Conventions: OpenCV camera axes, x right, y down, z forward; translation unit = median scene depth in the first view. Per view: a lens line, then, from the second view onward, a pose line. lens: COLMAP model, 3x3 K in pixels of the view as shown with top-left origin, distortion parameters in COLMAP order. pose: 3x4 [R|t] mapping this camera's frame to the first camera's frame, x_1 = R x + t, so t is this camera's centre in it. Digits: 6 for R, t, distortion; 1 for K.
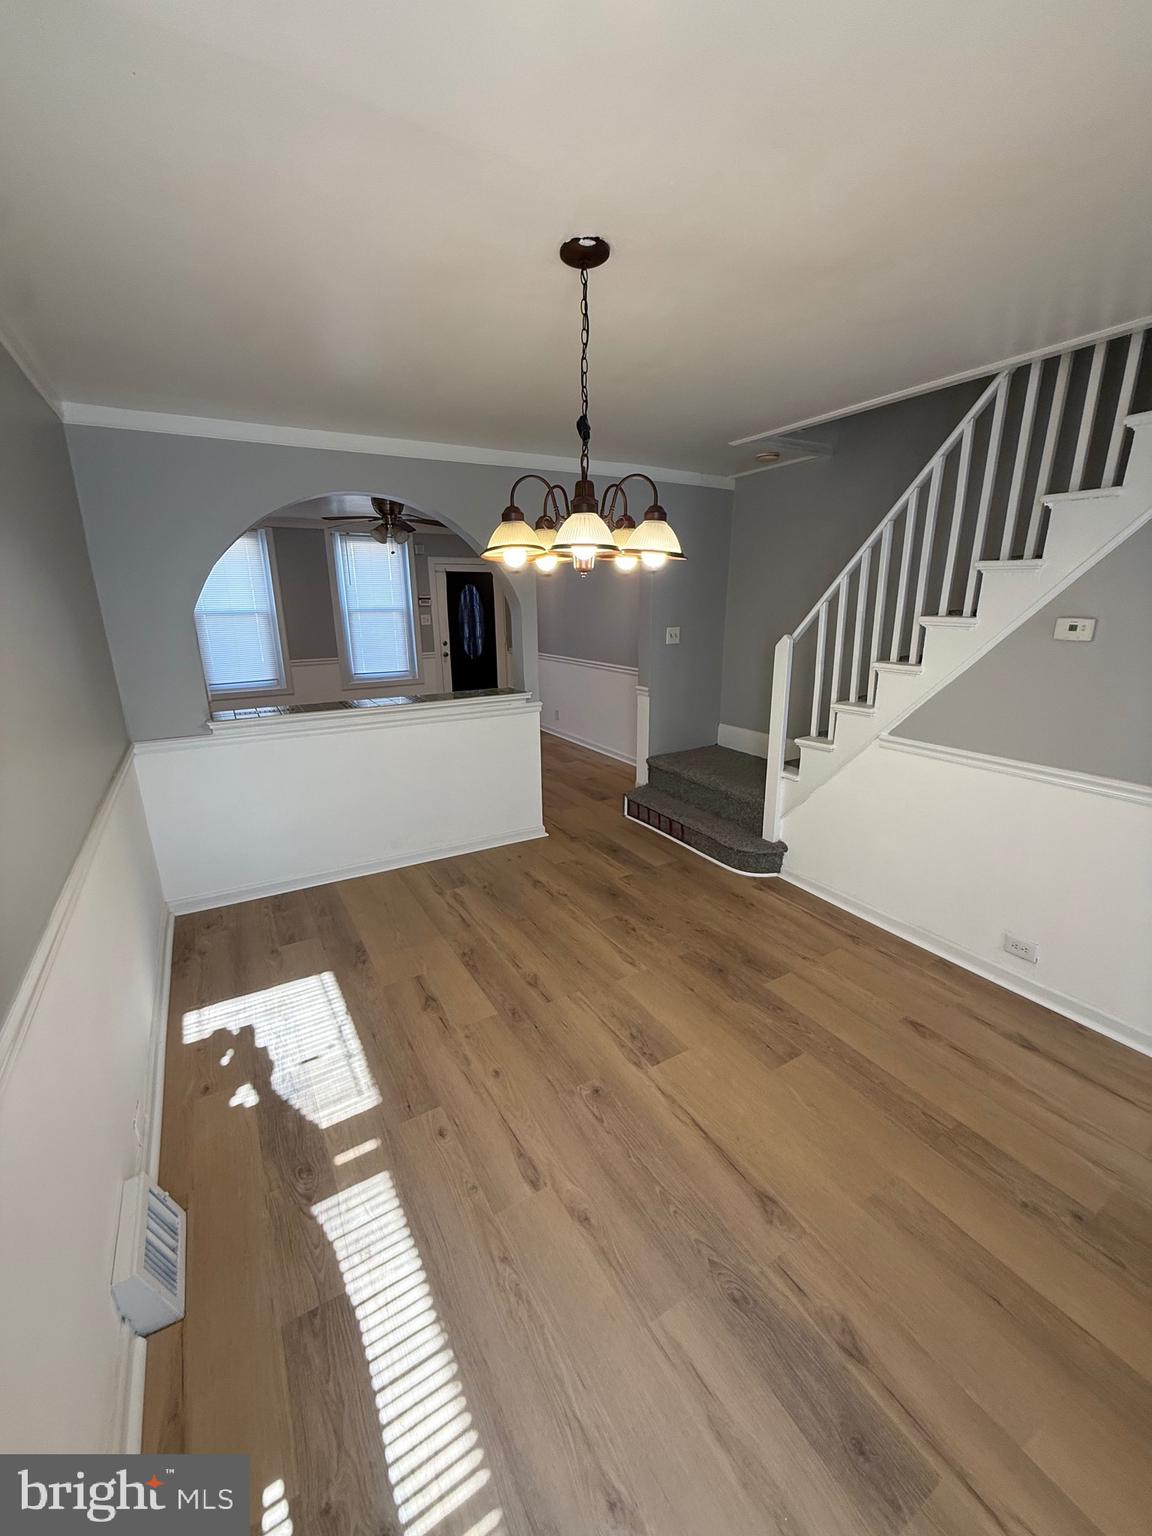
lens RADIAL K [[612.3, 0, 575.6], [0, 612.3, 765.4], [0, 0, 1]] dist [0.001831, -0.000805]
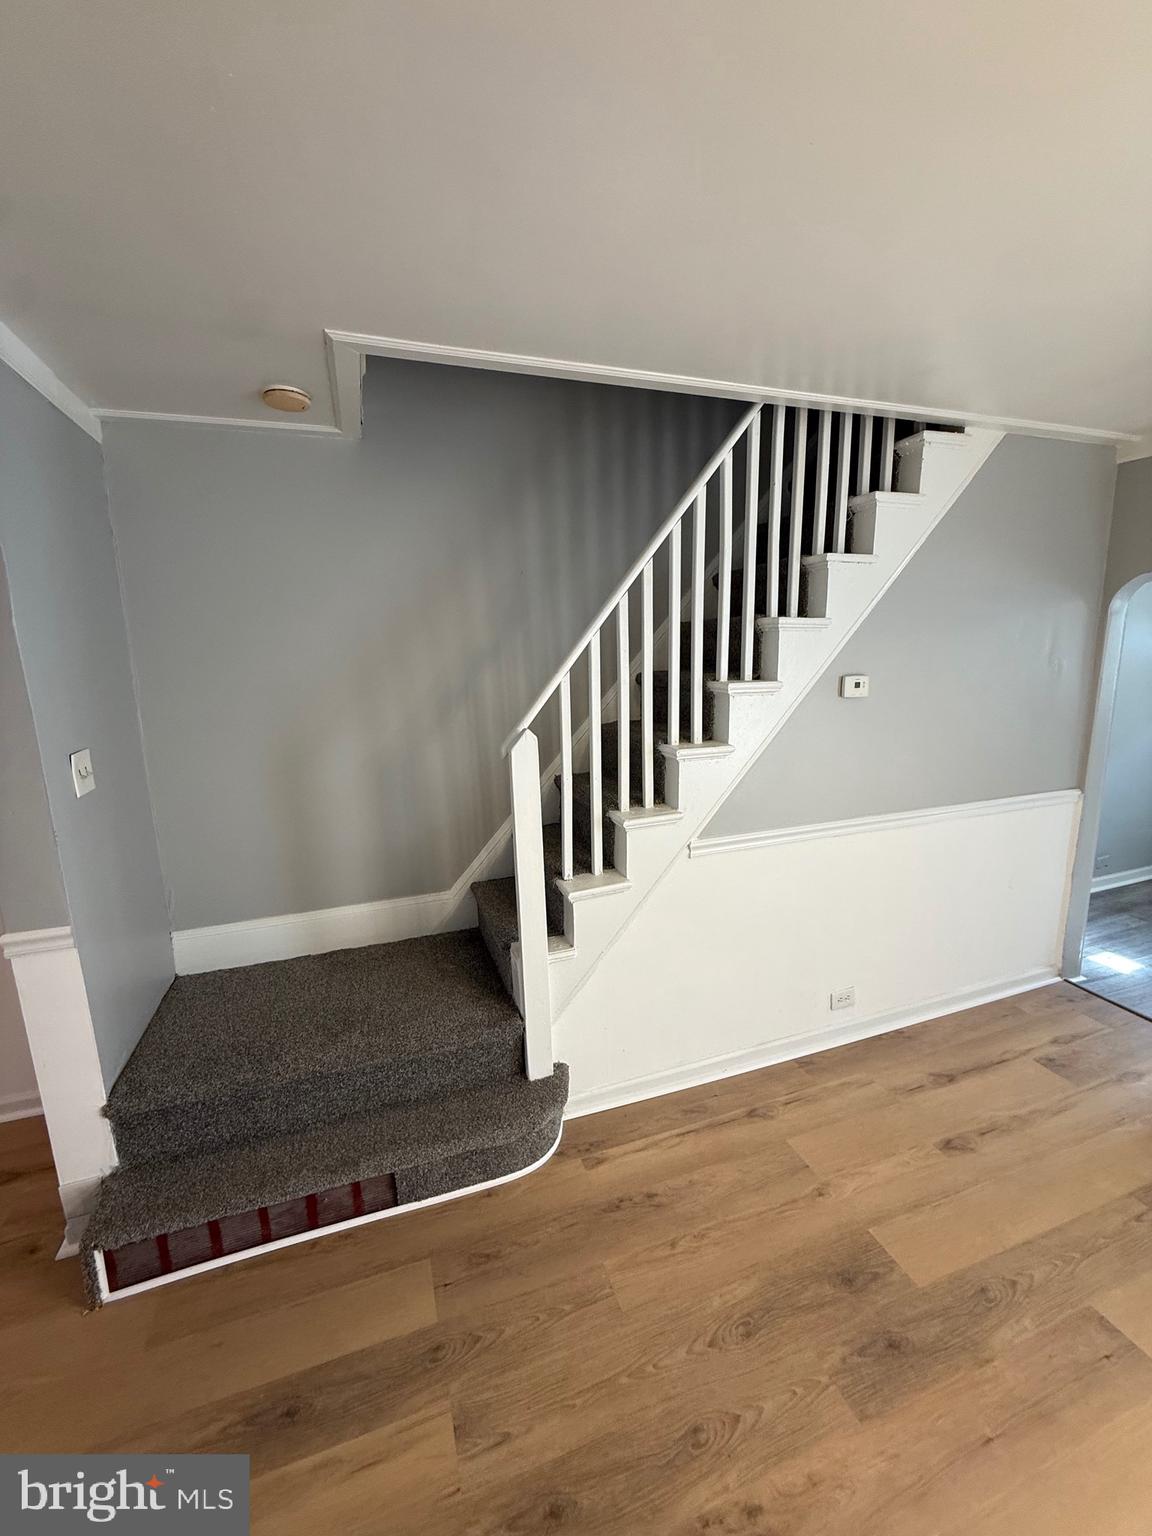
lens RADIAL K [[612.3, 0, 576.4], [0, 612.3, 764.9], [0, 0, 1]] dist [0.001831, -0.000805]
pose [[0.199999, -0.175792, 0.963897, -0.230389], [0.281913, 0.952496, 0.115219, -0.270565], [-0.938363, 0.248692, 0.240057, 0.957223]]
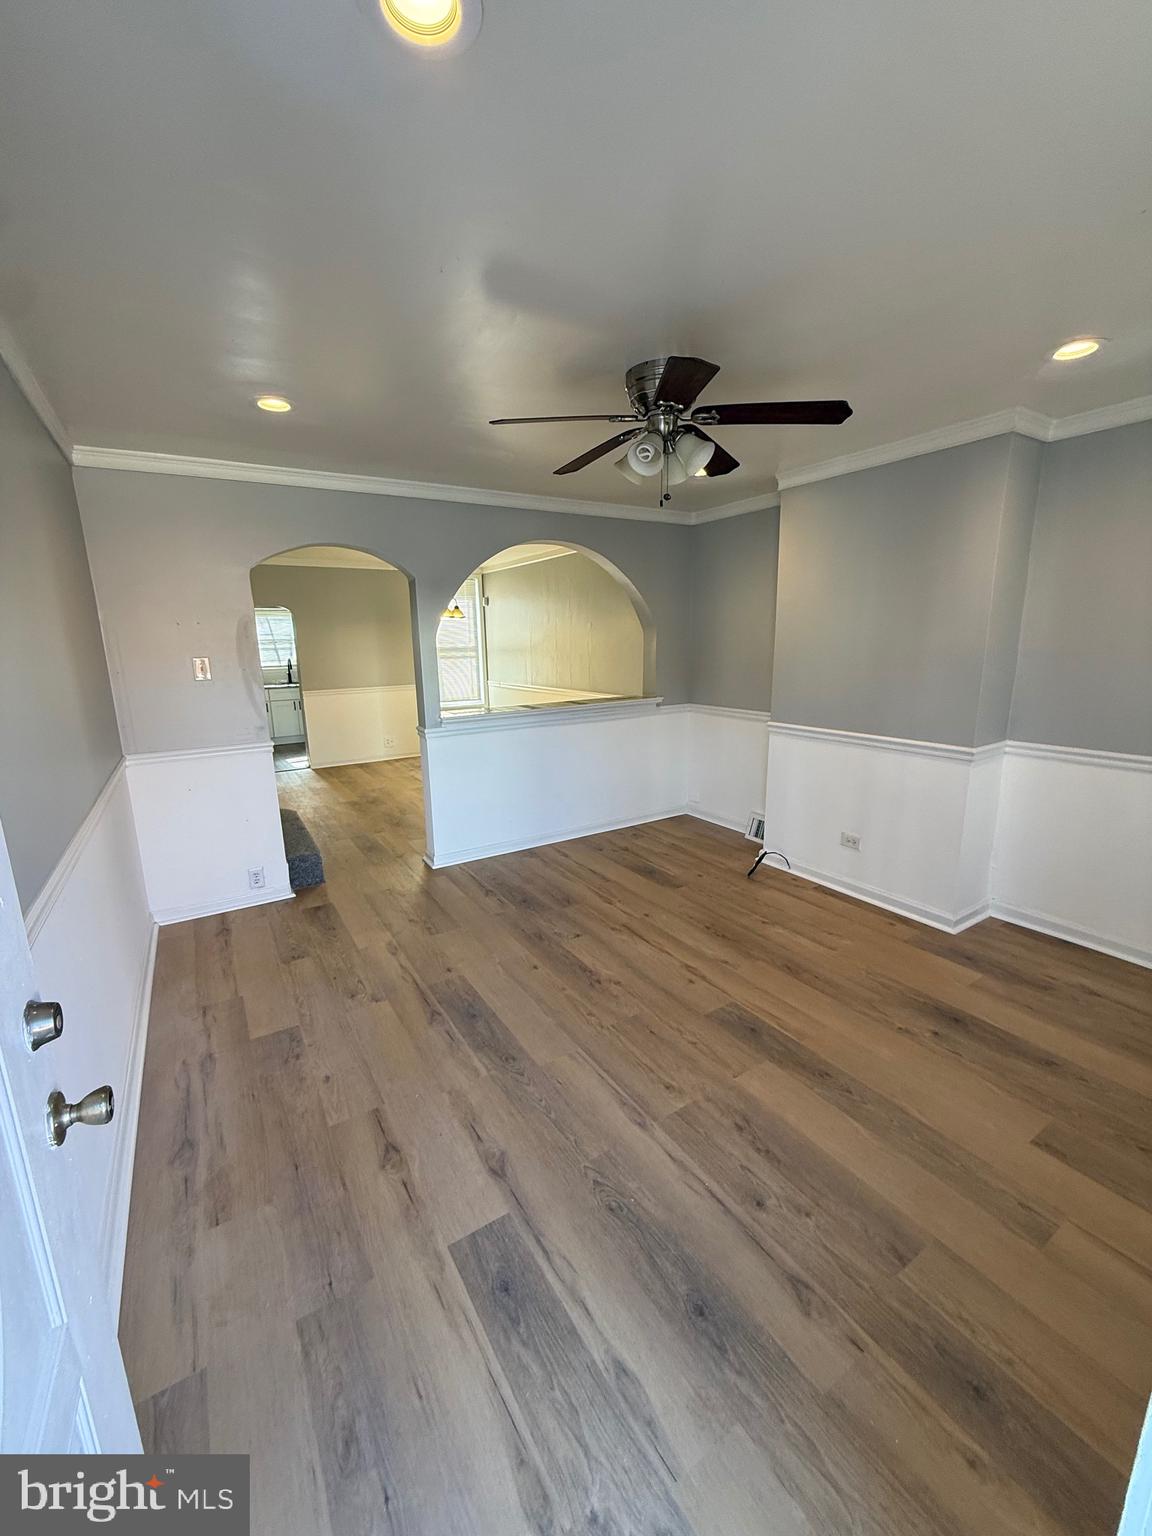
lens RADIAL K [[612.3, 0, 577.0], [0, 612.3, 767.9], [0, 0, 1]] dist [0.001831, -0.000805]
pose [[-0.999379, 0.032250, -0.014181, -0.425109], [0.021902, 0.884031, 0.466916, -0.711020], [0.027595, 0.466315, -0.884188, 2.708972]]
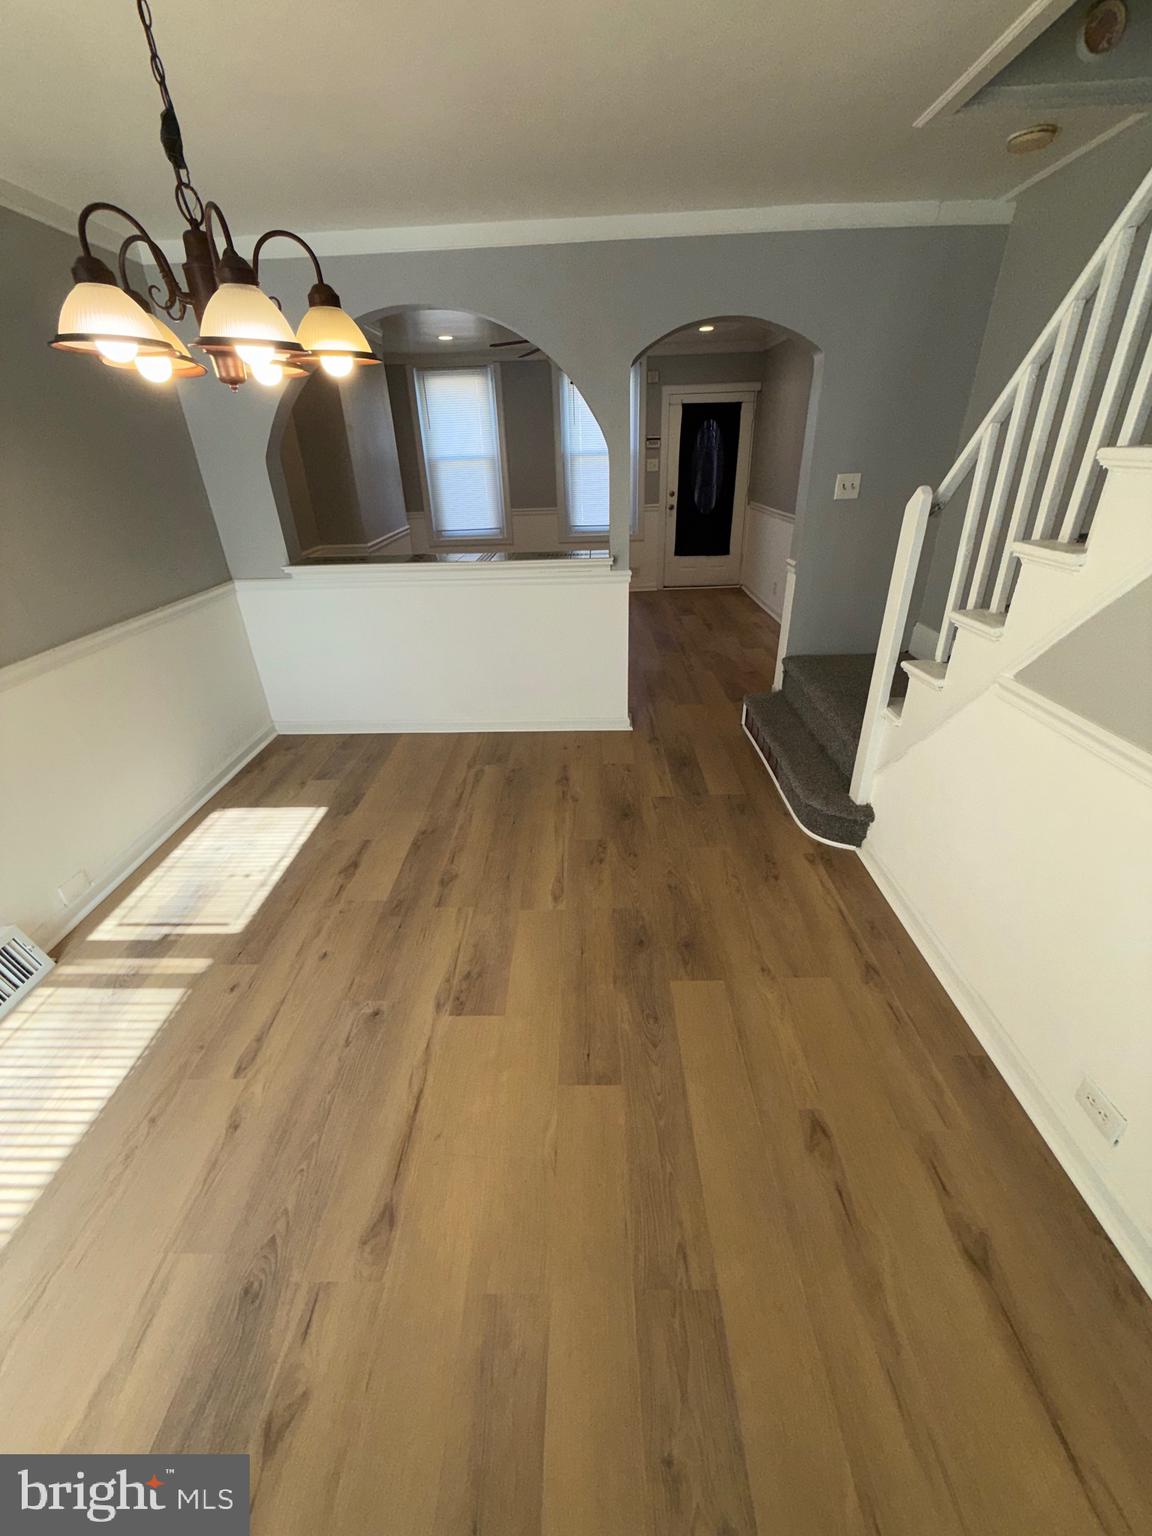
lens RADIAL K [[612.3, 0, 574.0], [0, 612.3, 765.3], [0, 0, 1]] dist [0.001831, -0.000805]
pose [[0.850956, 0.227197, -0.473557, 0.461630], [-0.118152, 0.961299, 0.248885, -0.067071], [0.511776, -0.155839, 0.844867, 0.311702]]
